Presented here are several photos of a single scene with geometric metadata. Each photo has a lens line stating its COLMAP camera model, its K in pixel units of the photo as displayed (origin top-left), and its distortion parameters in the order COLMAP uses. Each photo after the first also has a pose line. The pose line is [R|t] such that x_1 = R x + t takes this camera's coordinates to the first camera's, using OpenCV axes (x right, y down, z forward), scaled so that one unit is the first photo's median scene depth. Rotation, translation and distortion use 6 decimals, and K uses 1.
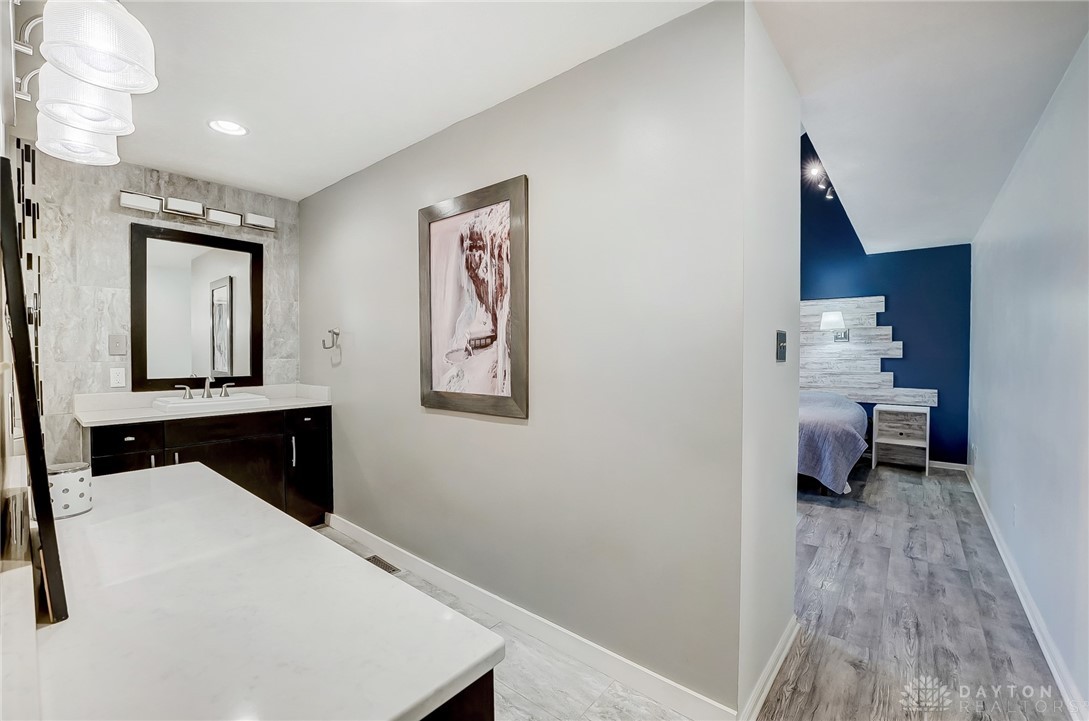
lens RADIAL K [[446.3, 0, 549.6], [0, 446.3, 363.3], [0, 0, 1]] dist [-0.019872, 0.001306]
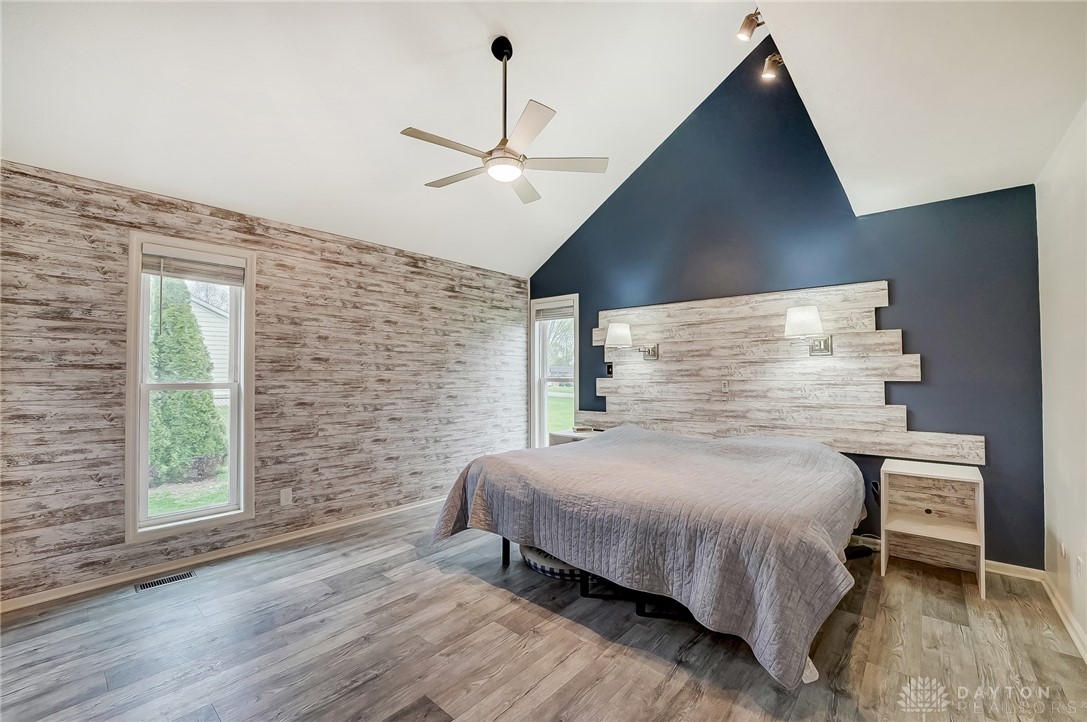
lens RADIAL K [[445.5, 0, 538.1], [0, 445.5, 352.8], [0, 0, 1]] dist [-0.019872, 0.001306]
pose [[0.998904, -0.009019, -0.045924, 0.333900], [0.005990, 0.997823, -0.065680, -0.015813], [0.046416, 0.065333, 0.996783, 0.412921]]
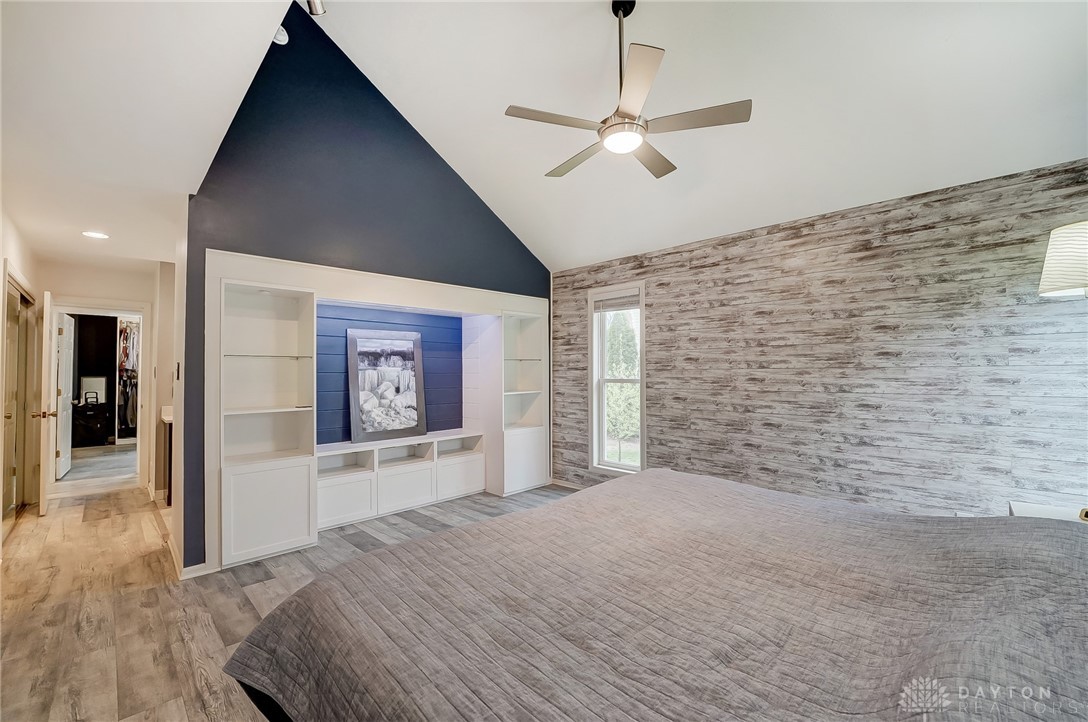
lens RADIAL K [[445.9, 0, 552.0], [0, 445.9, 352.5], [0, 0, 1]] dist [-0.019872, 0.001306]
pose [[-0.090283, -0.050424, -0.994639, 1.177548], [-0.016576, 0.998655, -0.049123, -0.030819], [0.995778, 0.012052, -0.090998, 1.447036]]
